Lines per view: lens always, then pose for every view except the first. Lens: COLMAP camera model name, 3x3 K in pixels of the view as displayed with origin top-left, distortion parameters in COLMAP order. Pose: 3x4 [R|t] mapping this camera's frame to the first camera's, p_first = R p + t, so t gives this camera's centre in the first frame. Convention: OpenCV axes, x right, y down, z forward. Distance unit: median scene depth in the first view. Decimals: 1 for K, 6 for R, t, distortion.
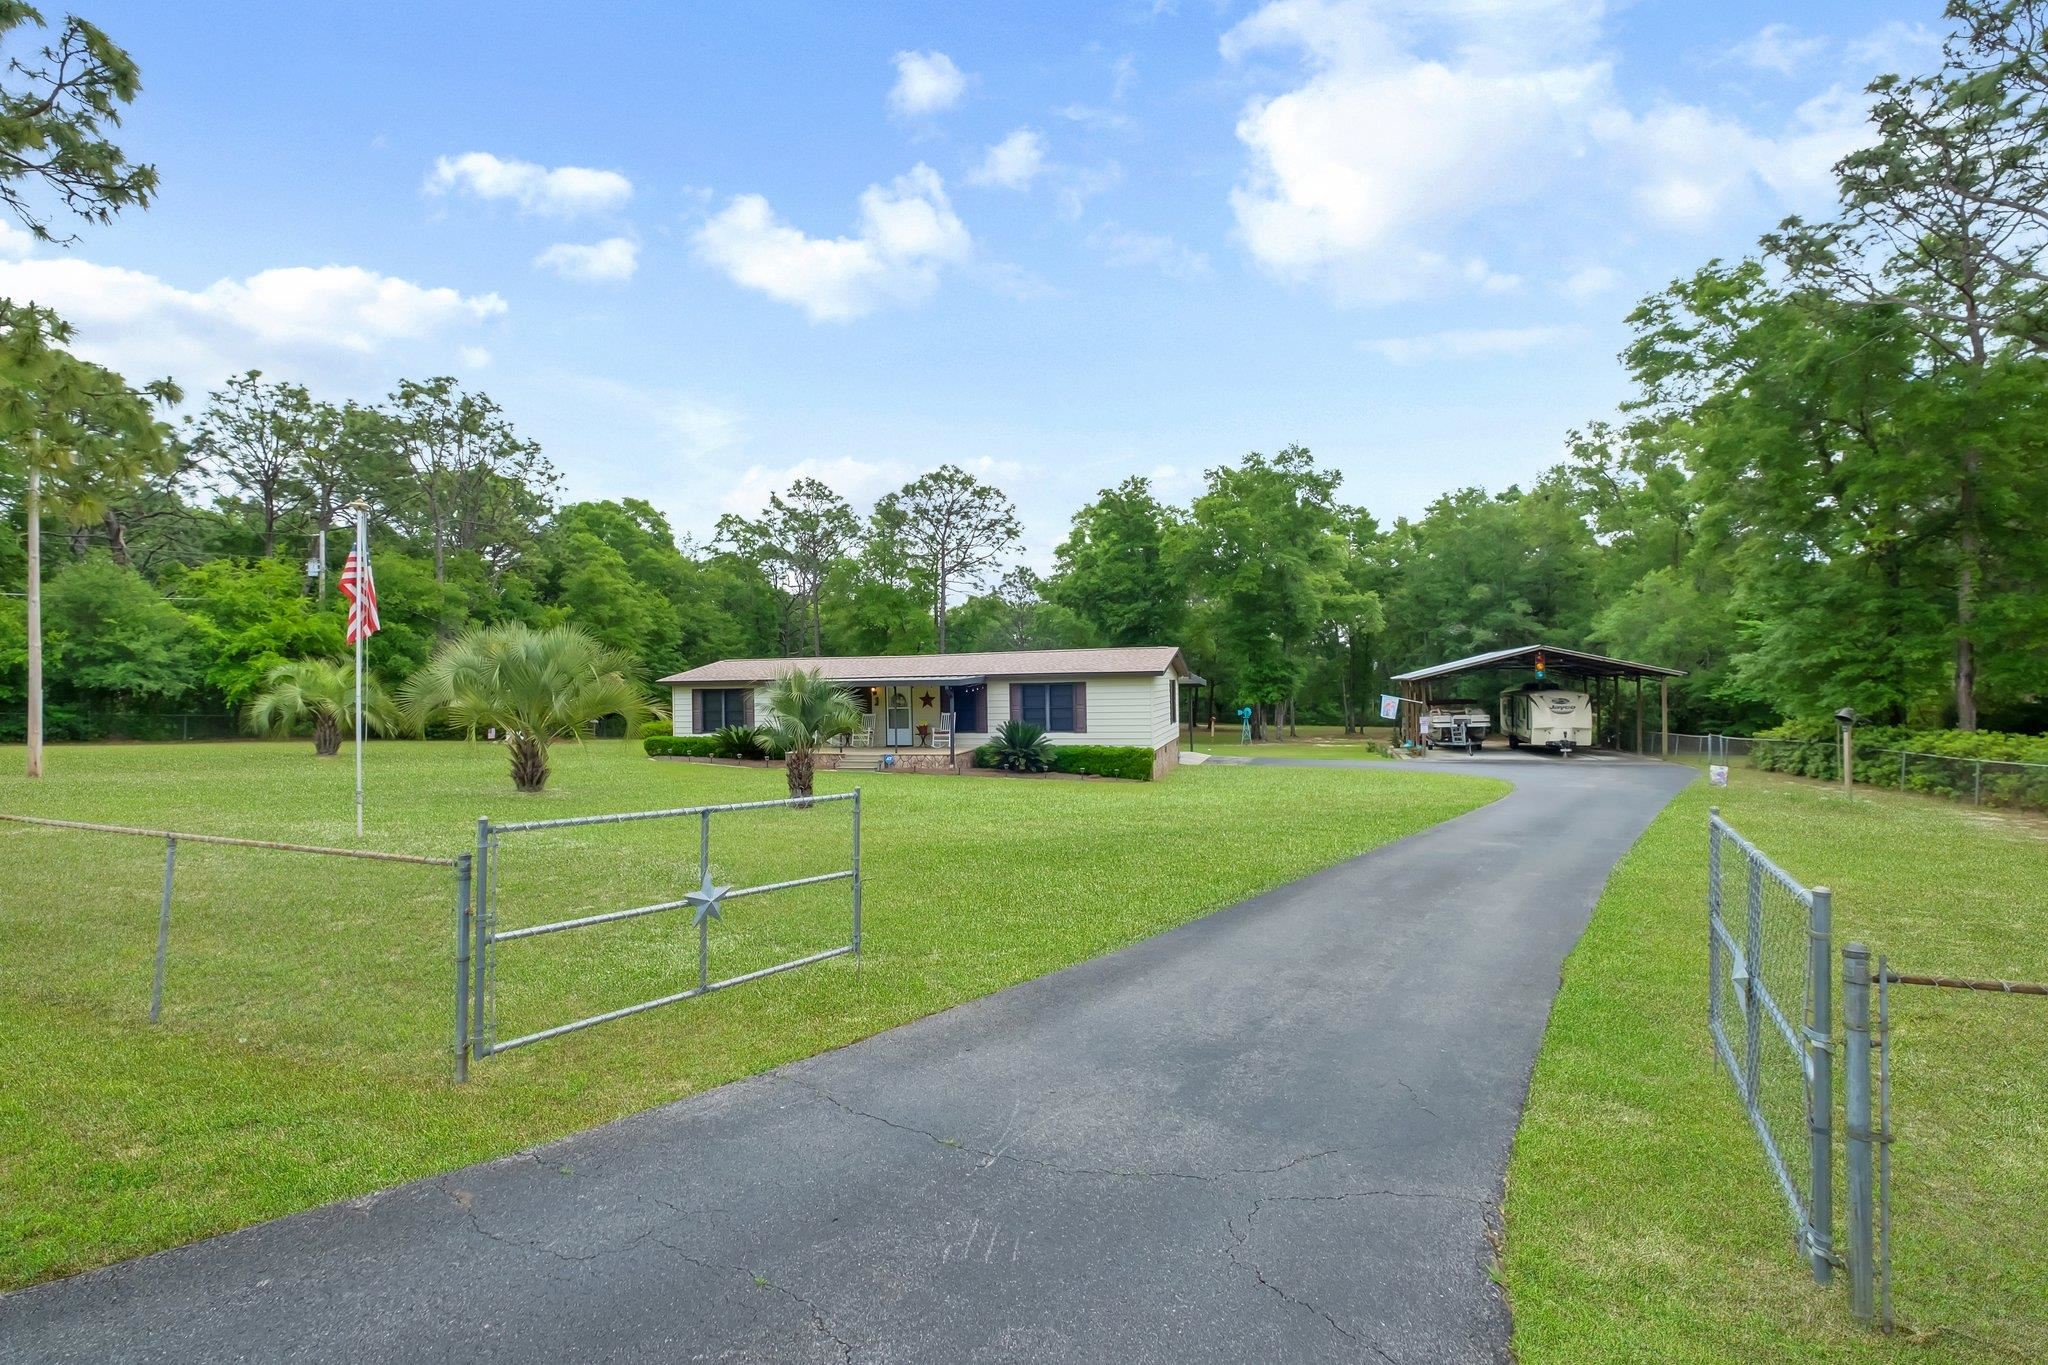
lens RADIAL K [[902.4, 0, 1014.9], [0, 902.4, 697.6], [0, 0, 1]] dist [-0.001319, -0.000022]
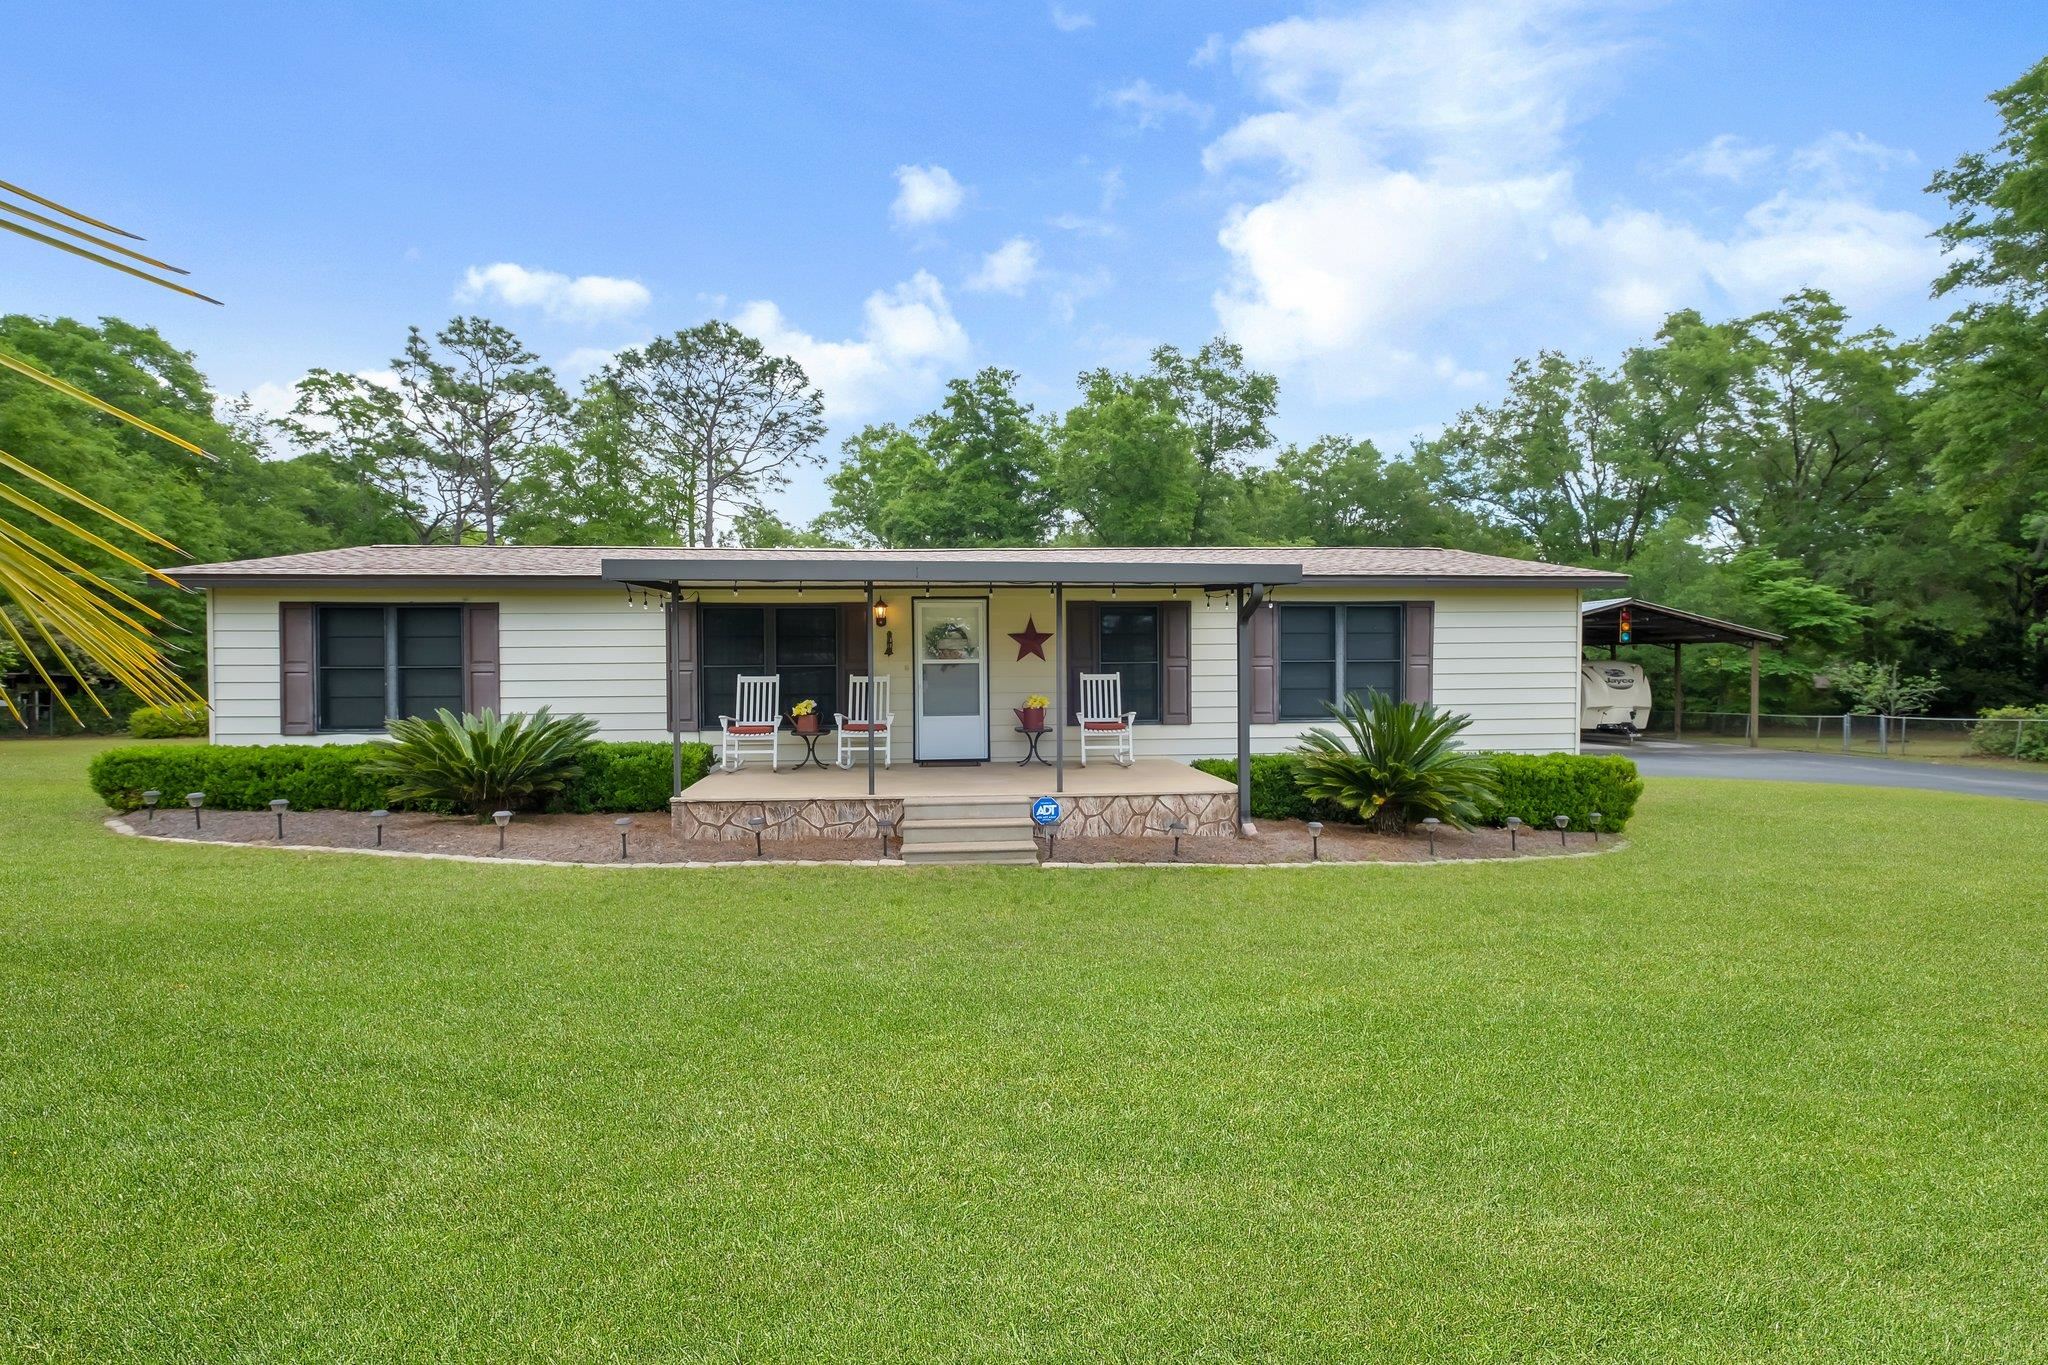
lens RADIAL K [[915.0, 0, 1023.2], [0, 915.0, 697.0], [0, 0, 1]] dist [0.002332, -0.000295]
pose [[0.935816, -0.000410, 0.352487, -0.102735], [-0.006632, 0.999802, 0.018770, 0.008259], [-0.352425, -0.019903, 0.935628, 0.273519]]
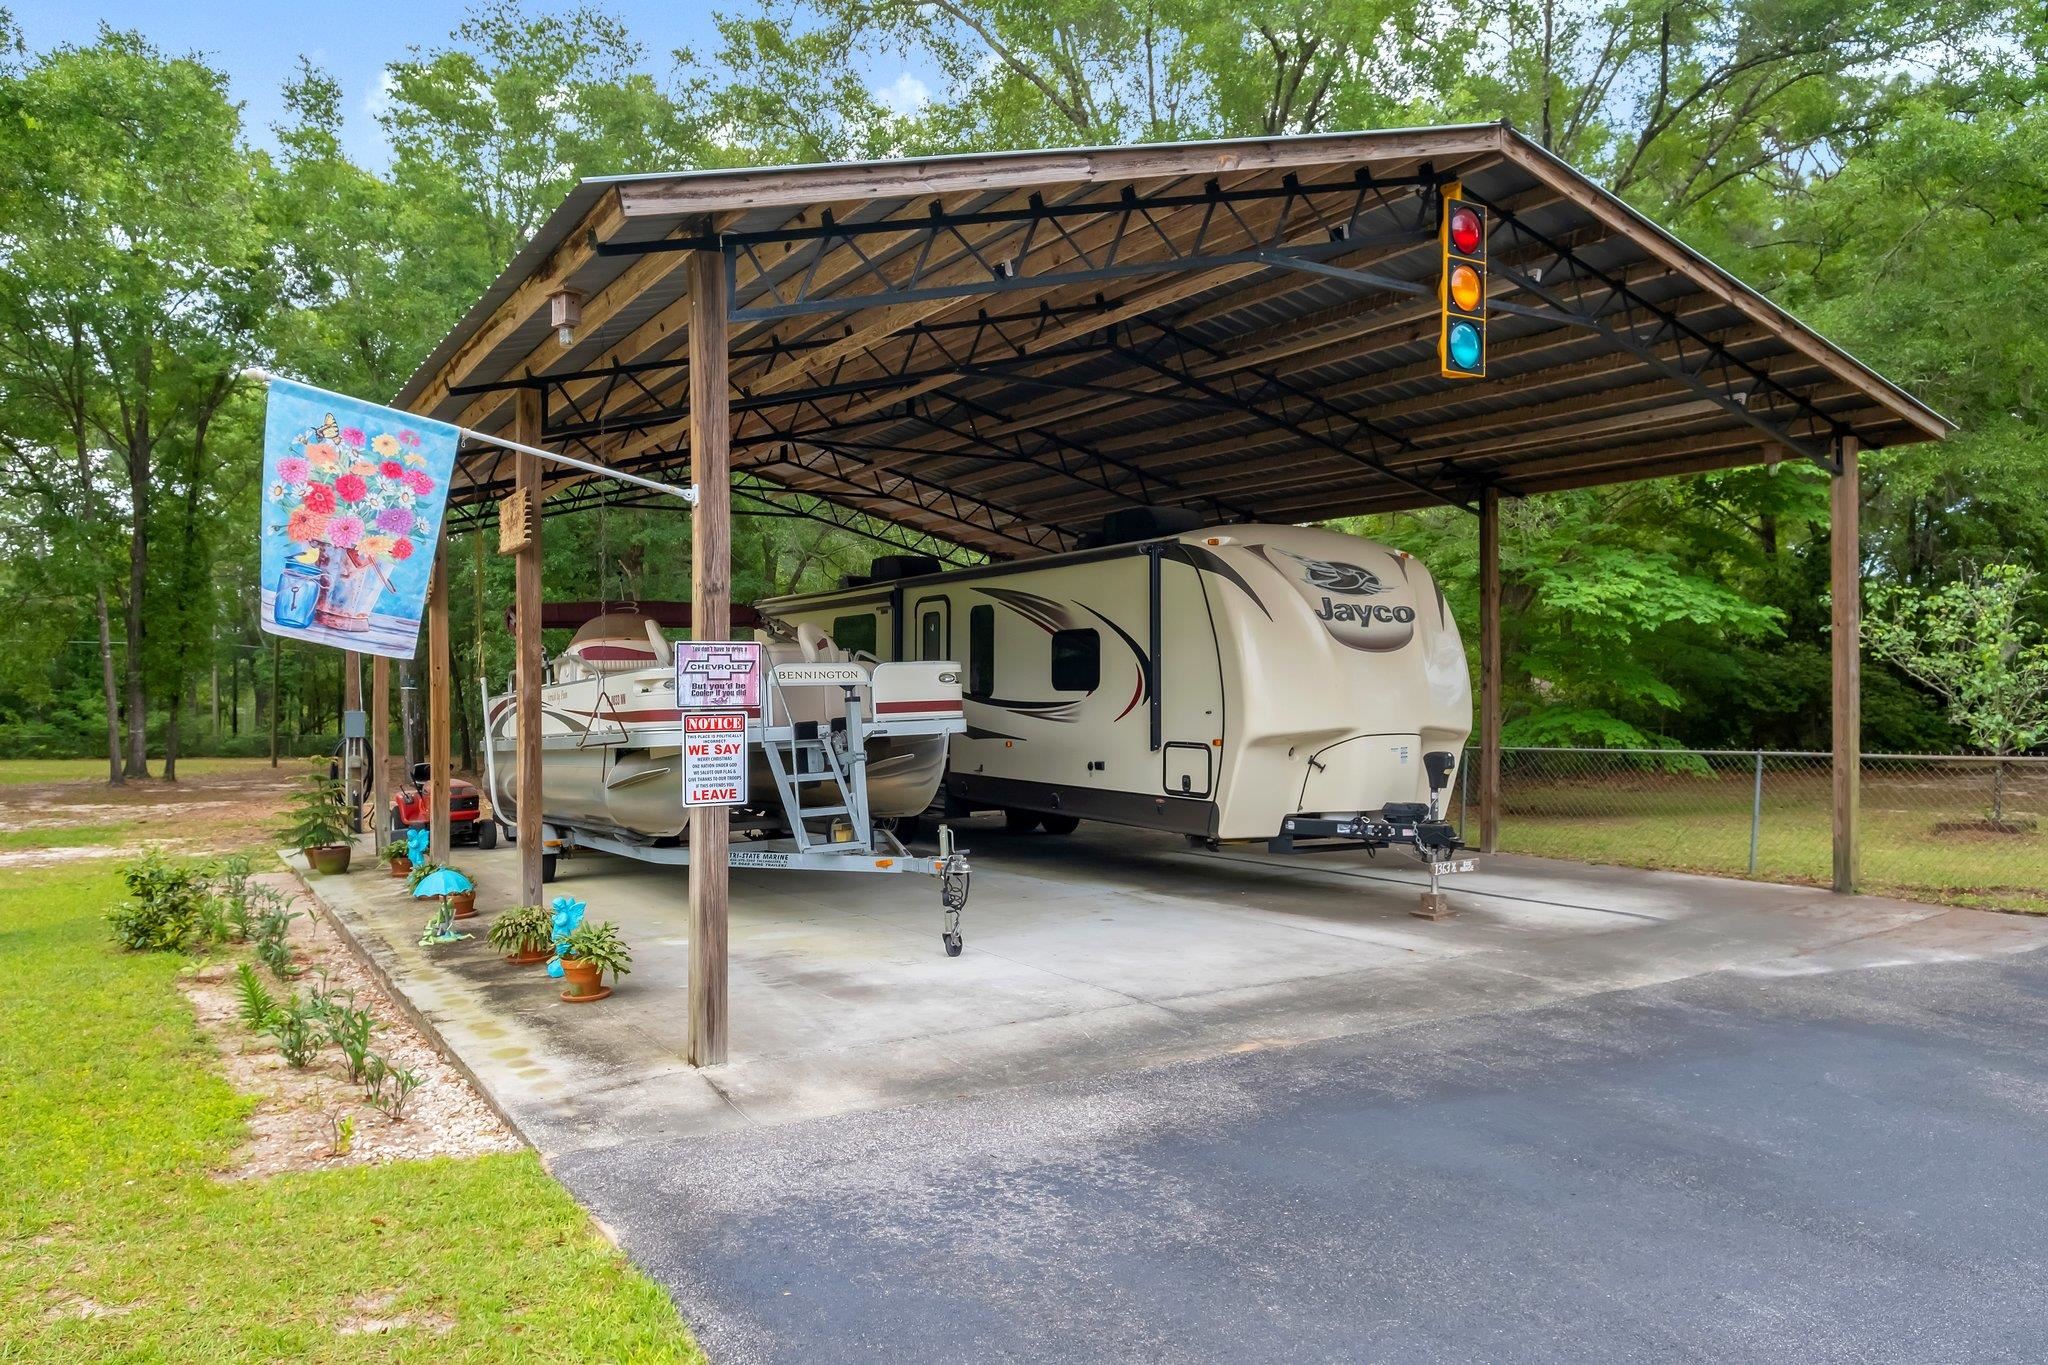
lens RADIAL K [[1422.6, 0, 1024.0], [0, 1422.6, 682.5], [0, 0, 1]] dist [-0.000224, -0.000322]
pose [[0.627766, 0.008678, 0.778354, 0.223747], [0.004537, 0.999880, -0.014806, 0.017432], [-0.778389, 0.012826, 0.627652, 0.554793]]
